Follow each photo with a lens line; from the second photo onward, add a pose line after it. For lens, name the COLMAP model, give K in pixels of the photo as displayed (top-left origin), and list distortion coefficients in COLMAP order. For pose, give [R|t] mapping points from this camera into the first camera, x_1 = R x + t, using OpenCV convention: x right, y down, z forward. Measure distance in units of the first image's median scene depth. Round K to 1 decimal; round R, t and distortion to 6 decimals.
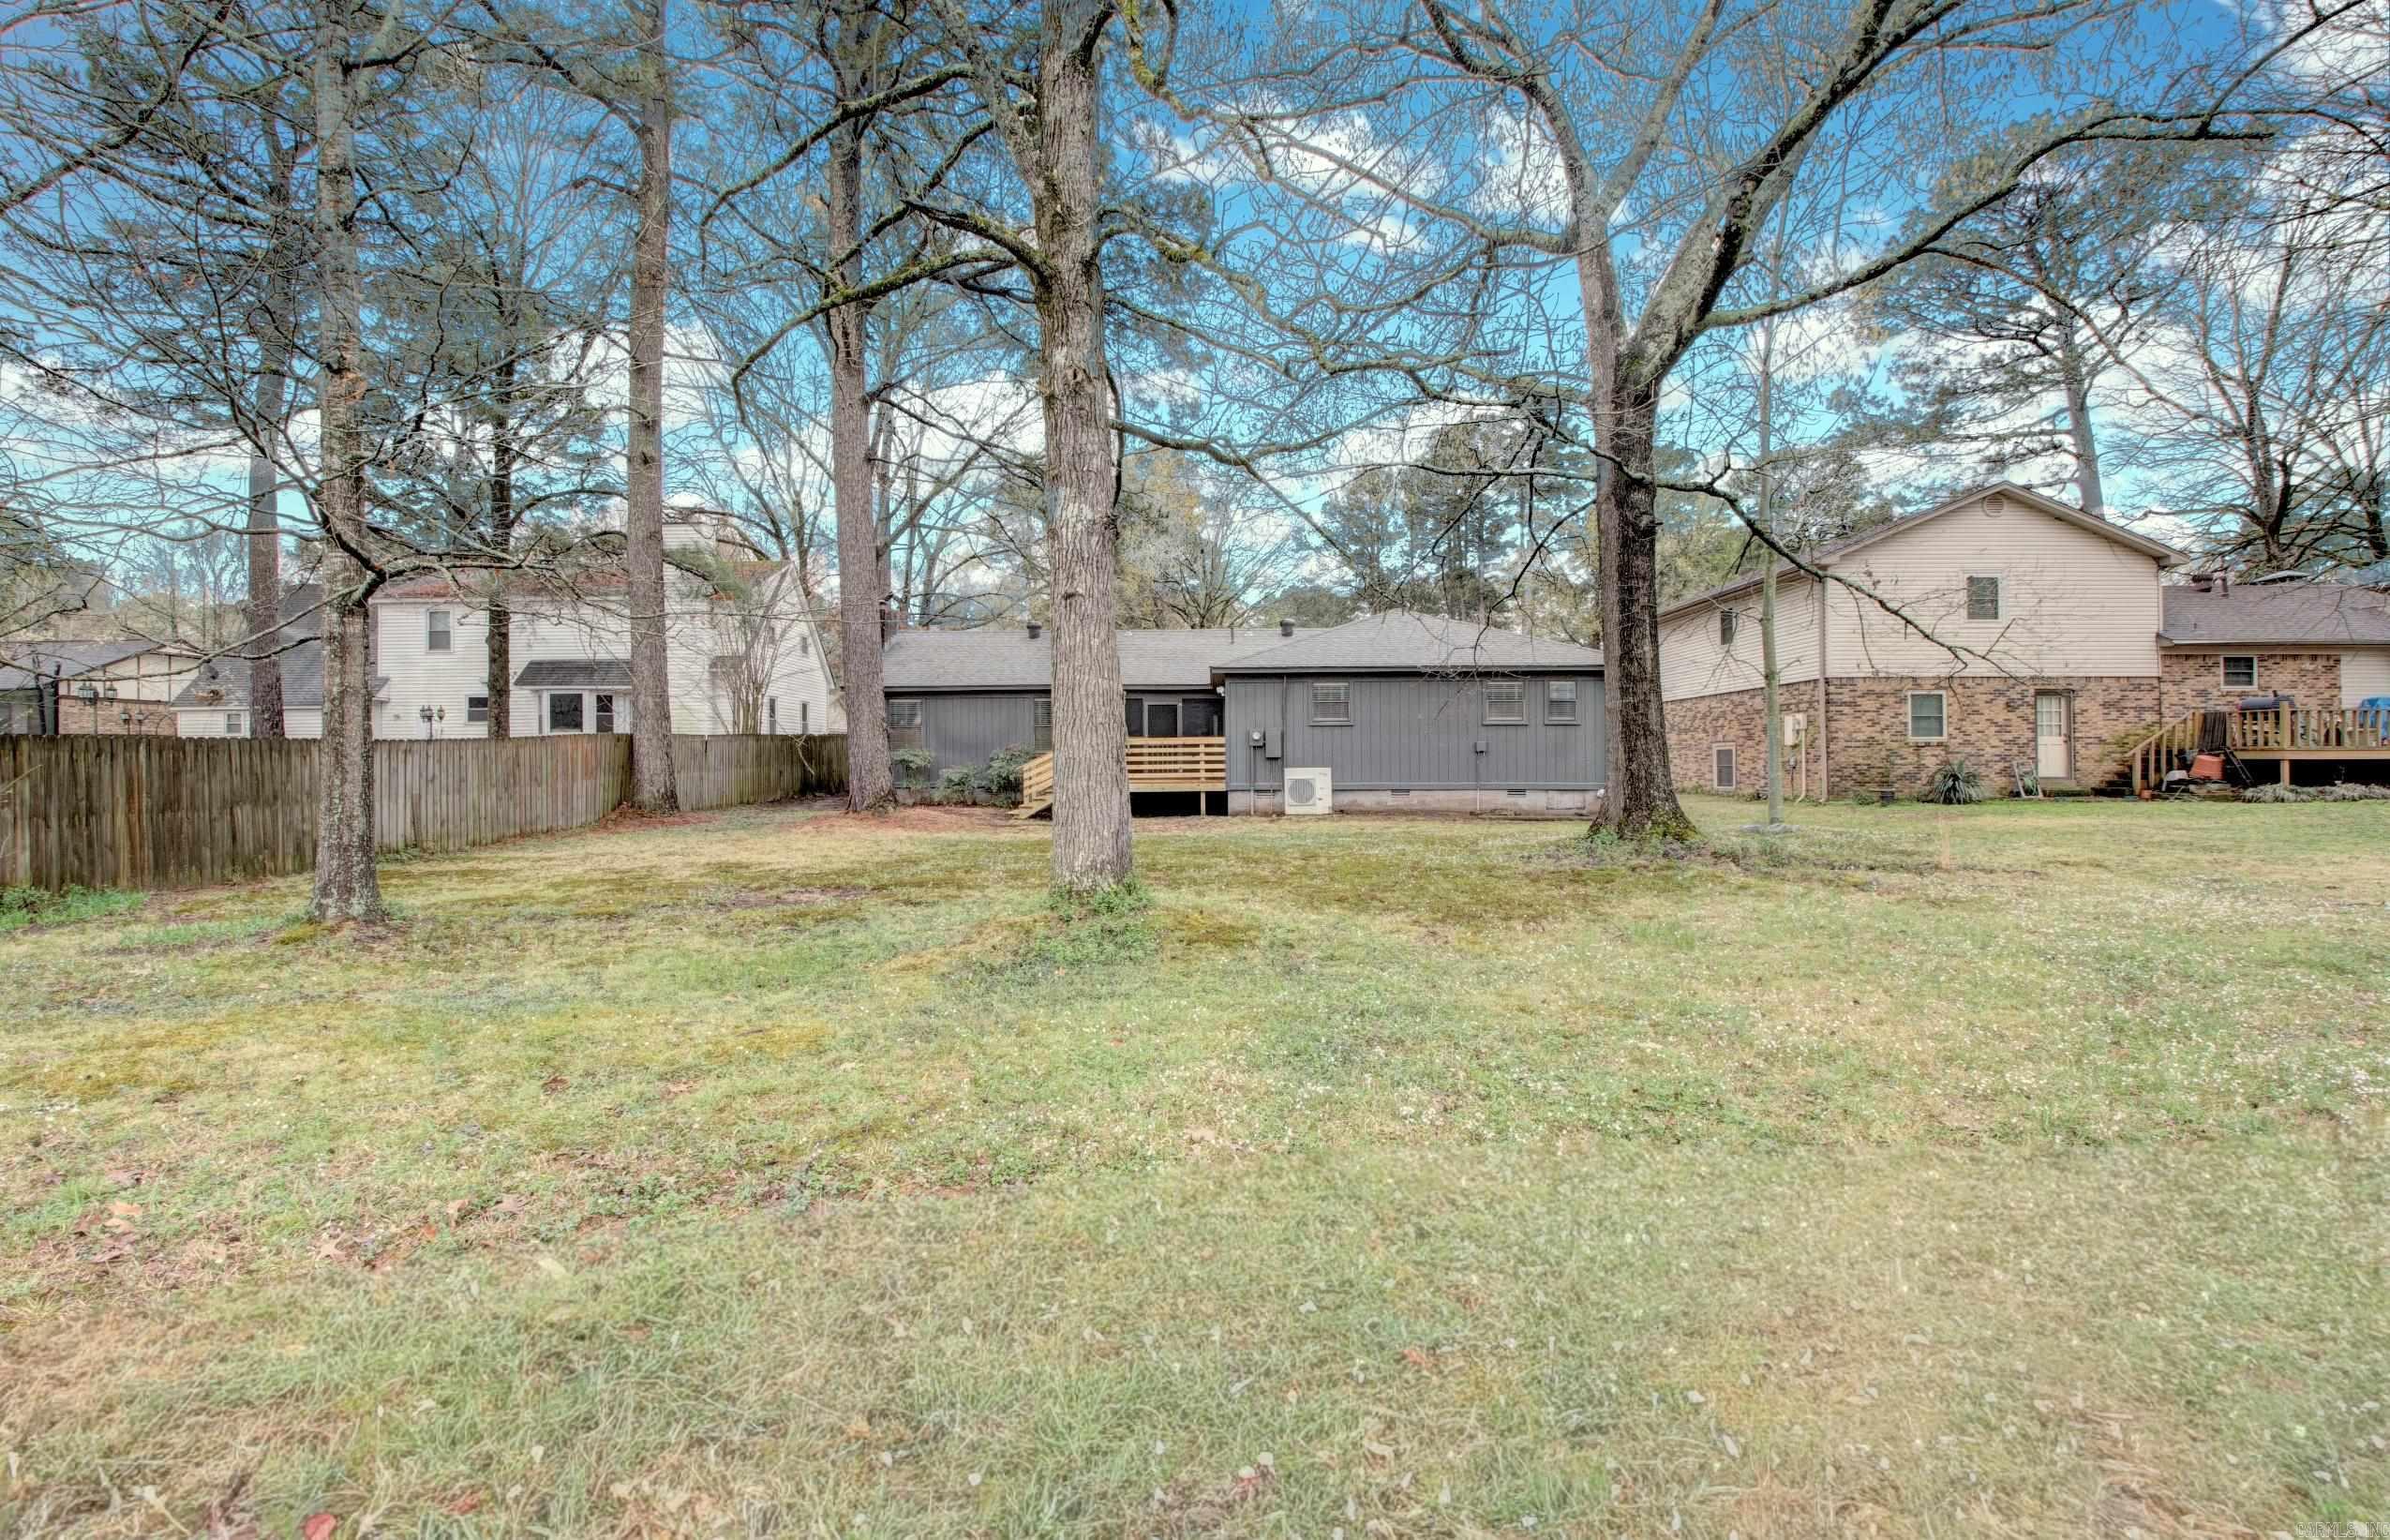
lens RADIAL K [[1111.8, 0, 1186.2], [0, 1111.8, 764.2], [0, 0, 1]] dist [0.026299, -0.033473]
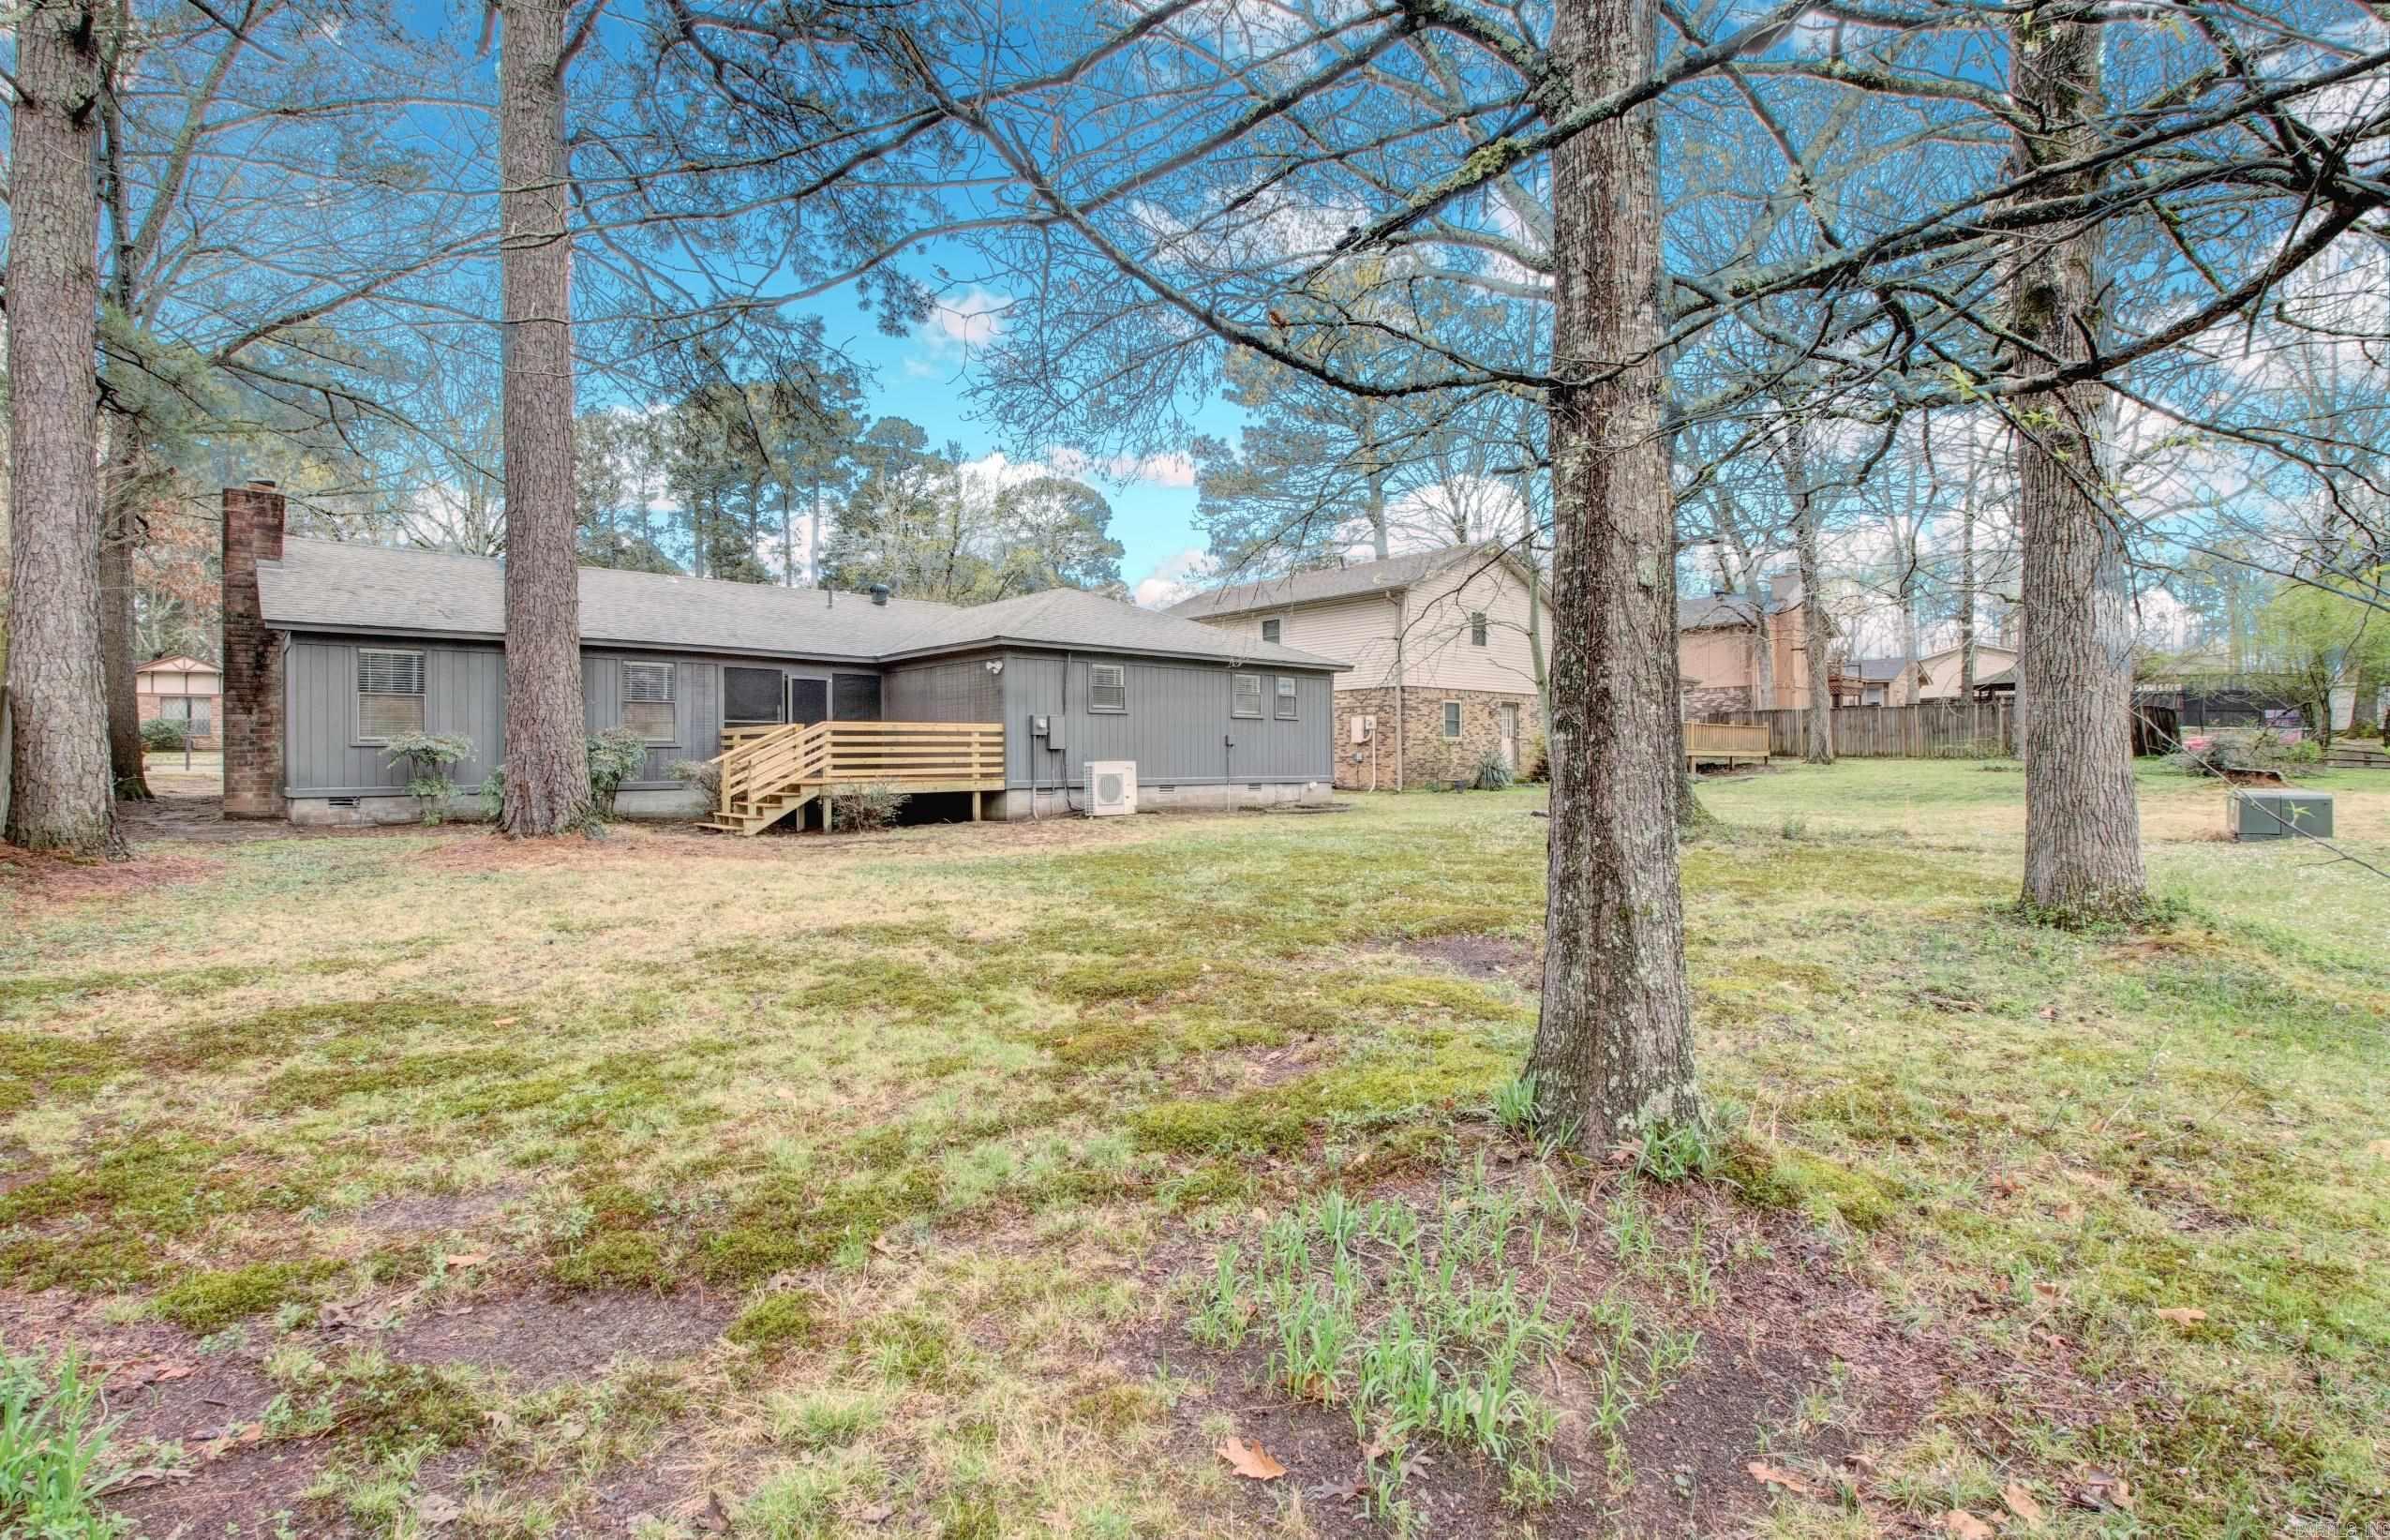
lens RADIAL K [[1111.8, 0, 1186.2], [0, 1111.8, 764.2], [0, 0, 1]] dist [0.026299, -0.033473]
pose [[0.729889, -0.001340, 0.683565, -0.424975], [0.001474, 0.999999, 0.000386, 0.005127], [-0.683564, 0.000726, 0.729890, 0.315397]]
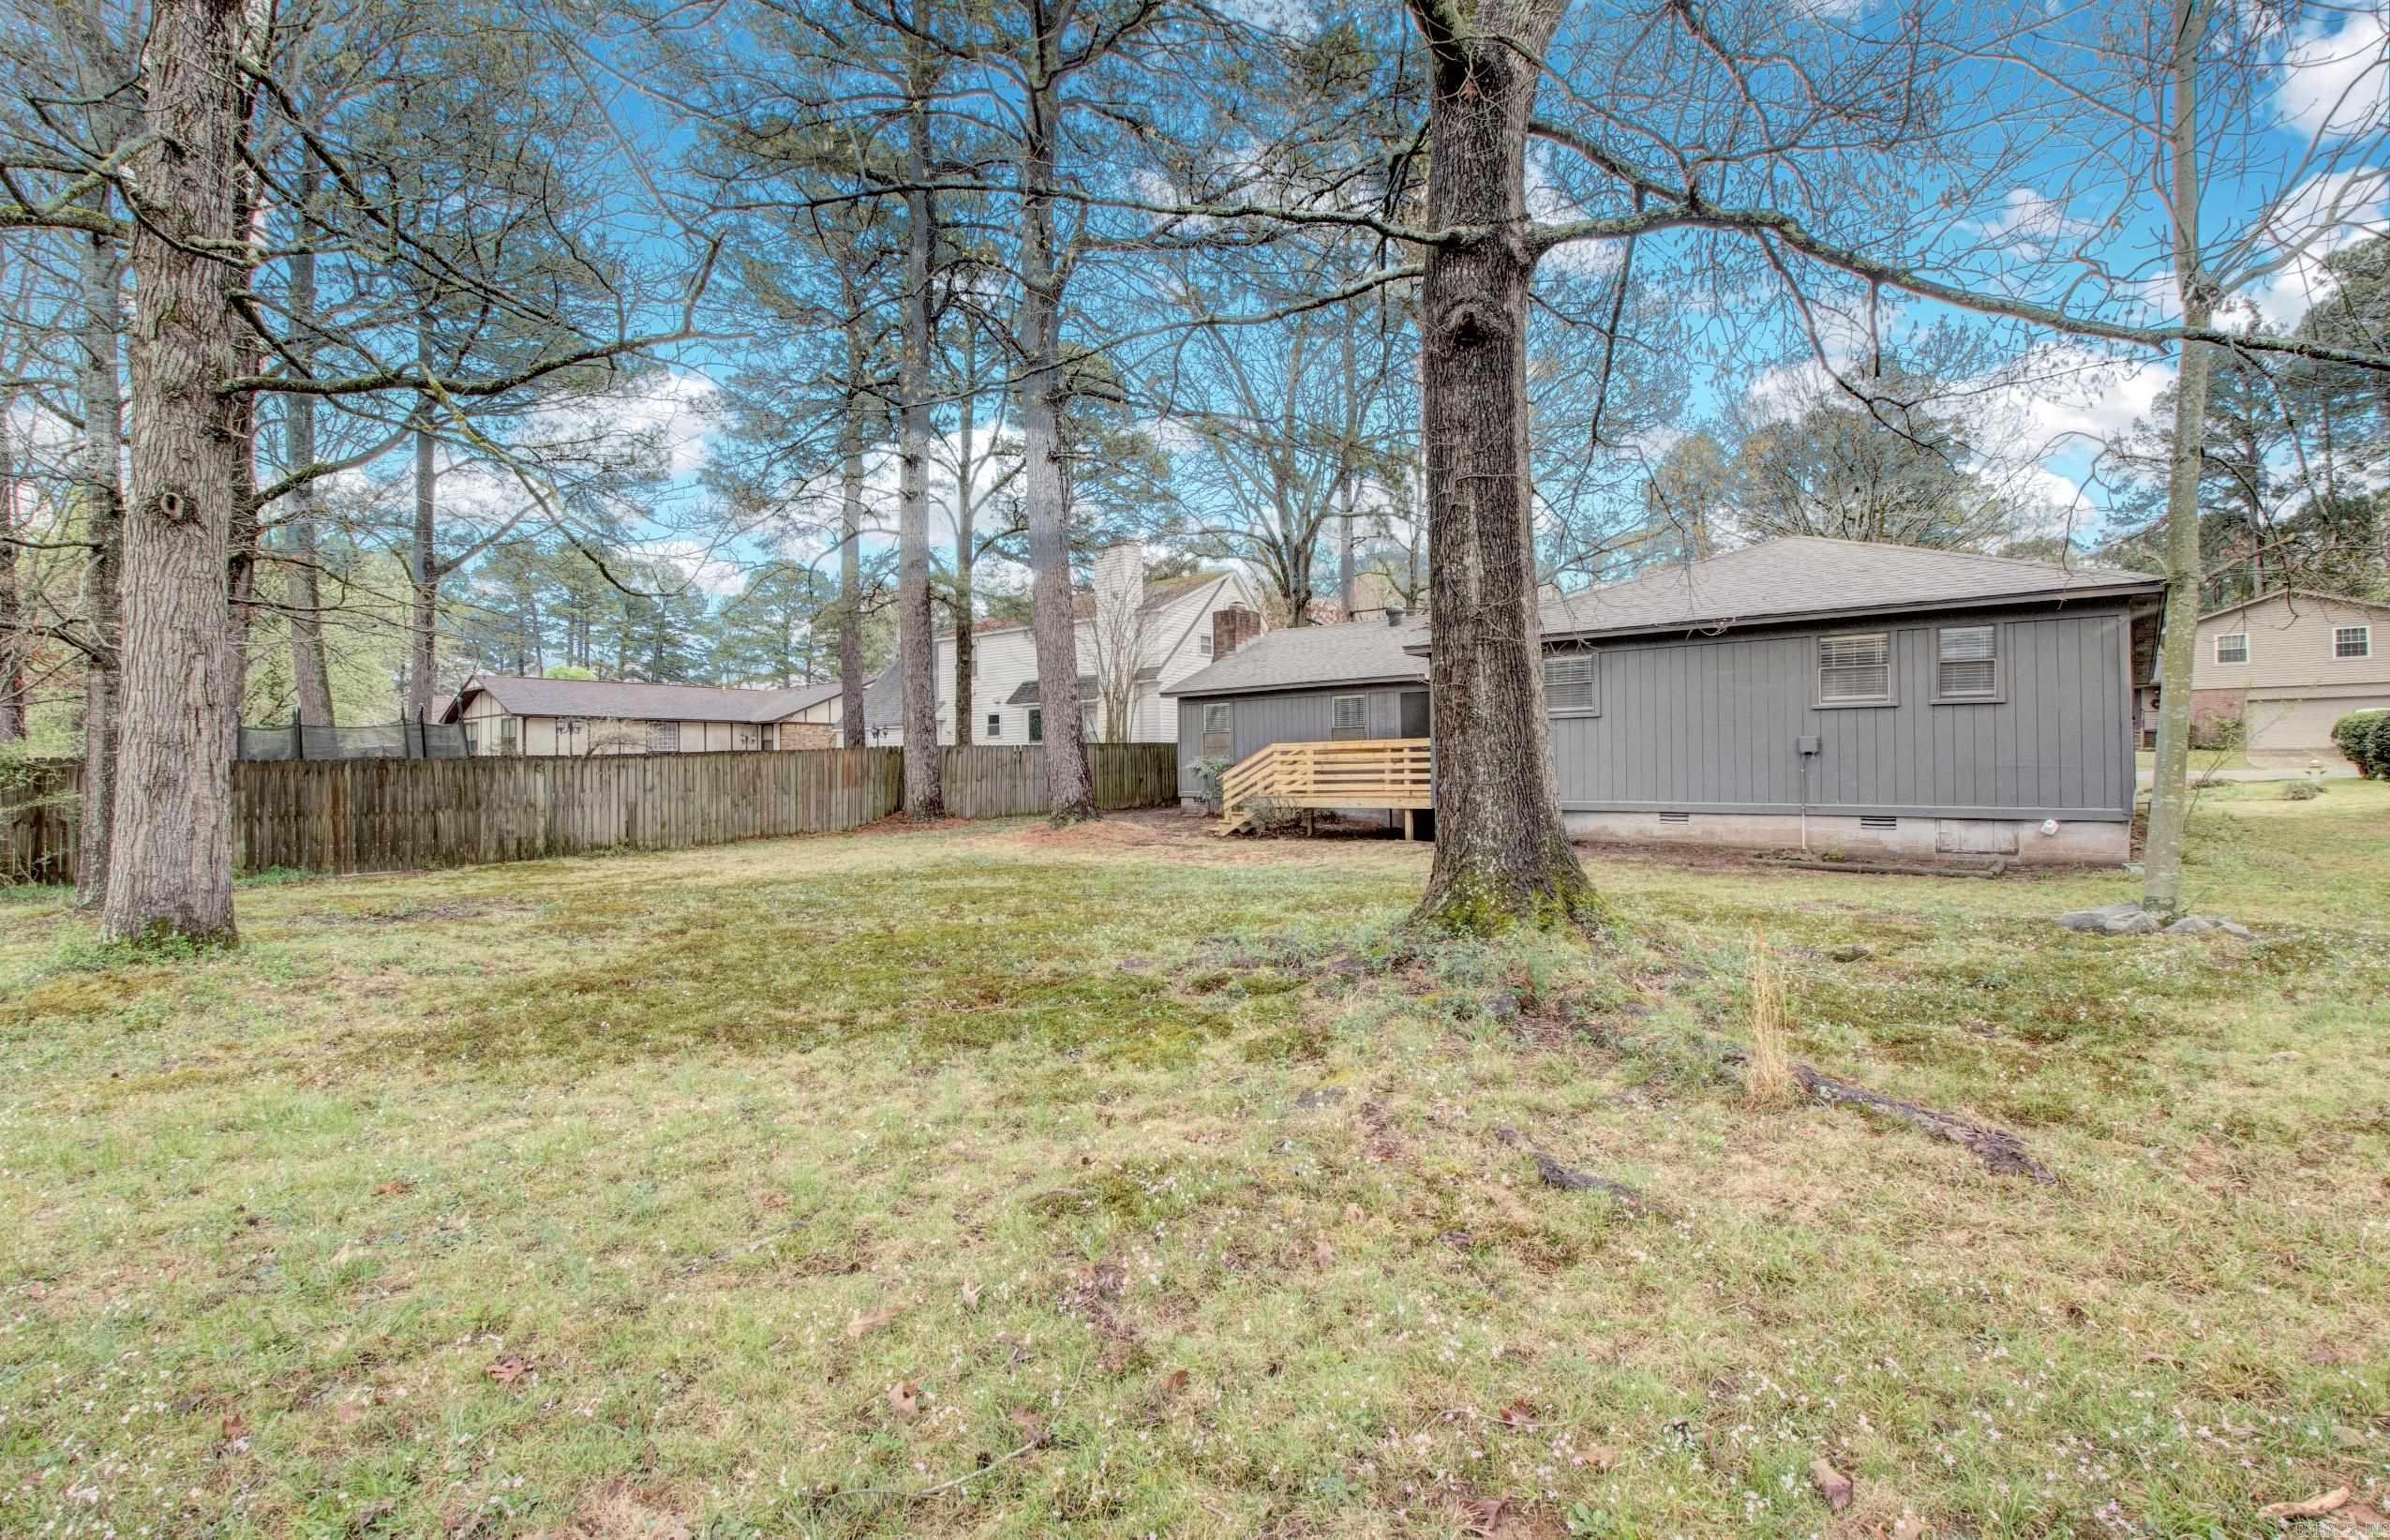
lens RADIAL K [[1091.8, 0, 1195.0], [0, 1091.8, 770.0], [0, 0, 1]] dist [0.024835, -0.022226]
pose [[0.778320, -0.002609, -0.627862, 0.378685], [0.005208, 0.999984, 0.002300, -0.005090], [0.627846, -0.005060, 0.778321, 0.319916]]
